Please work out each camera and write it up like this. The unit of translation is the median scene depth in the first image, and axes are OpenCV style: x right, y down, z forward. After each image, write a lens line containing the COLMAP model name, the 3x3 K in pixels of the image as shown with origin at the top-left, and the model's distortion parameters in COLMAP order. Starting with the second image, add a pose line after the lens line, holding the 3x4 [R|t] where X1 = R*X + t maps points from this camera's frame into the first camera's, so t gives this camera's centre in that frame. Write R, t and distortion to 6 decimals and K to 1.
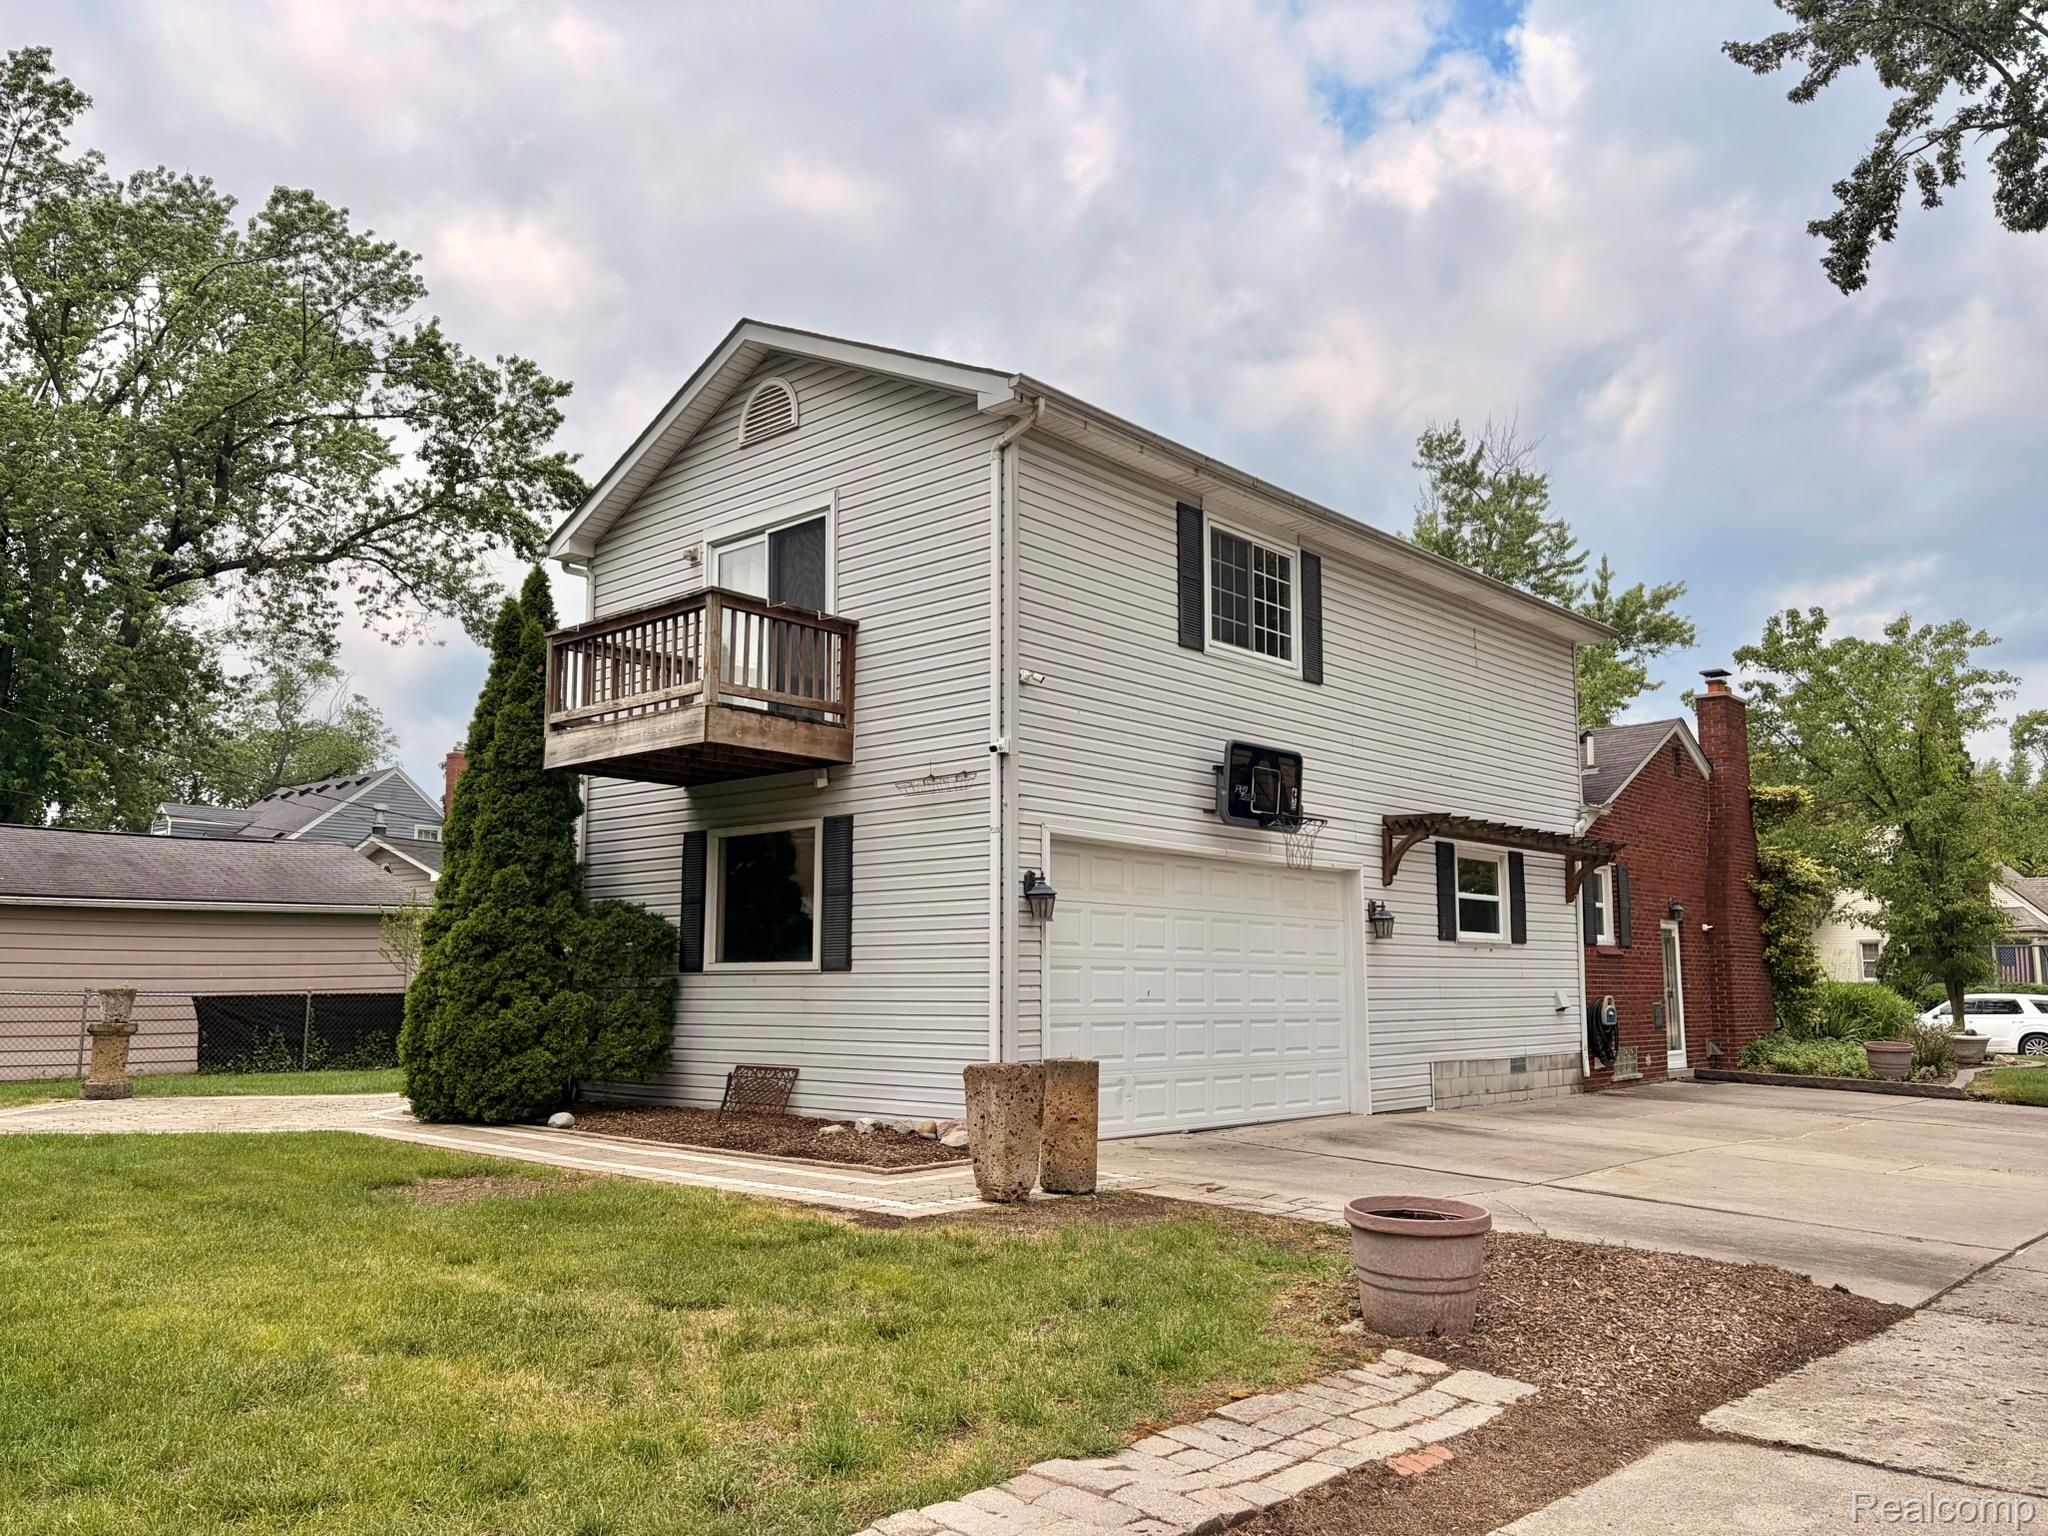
lens RADIAL K [[1531.9, 0, 1022.5], [0, 1531.9, 776.3], [0, 0, 1]] dist [0.108683, -0.169256]
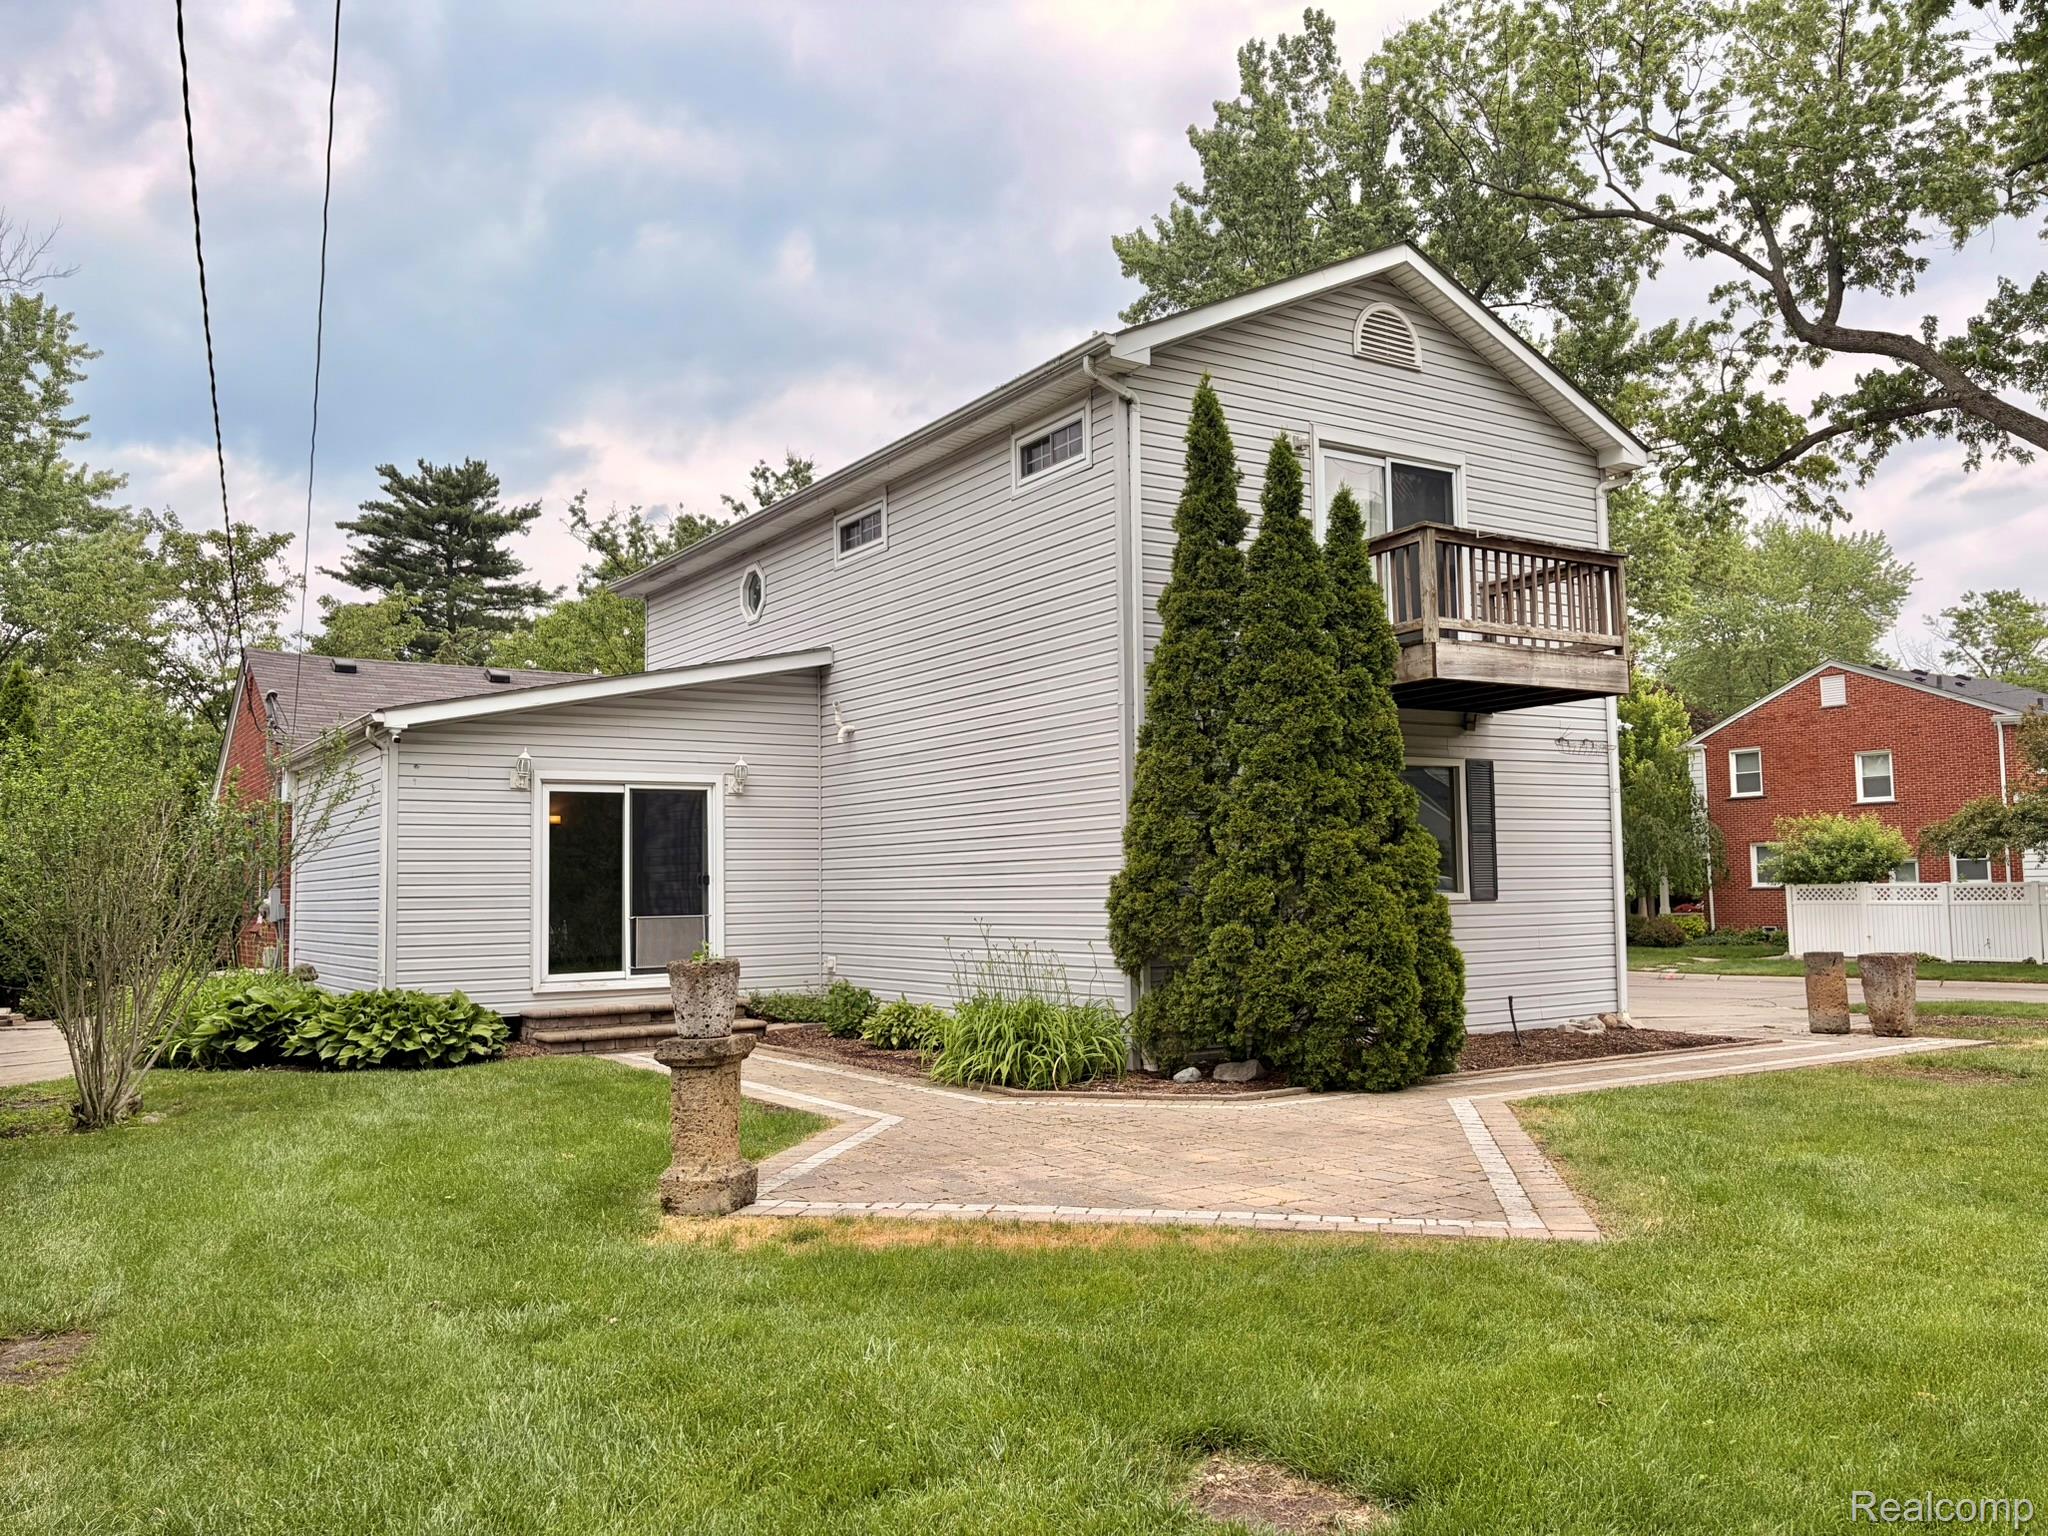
lens RADIAL K [[1555.1, 0, 1019.7], [0, 1555.1, 765.3], [0, 0, 1]] dist [0.029240, -0.001245]
pose [[0.251017, 0.072159, 0.965289, -0.969814], [-0.107838, 0.993095, -0.046195, 0.088719], [-0.961957, -0.092499, 0.257065, 0.785200]]
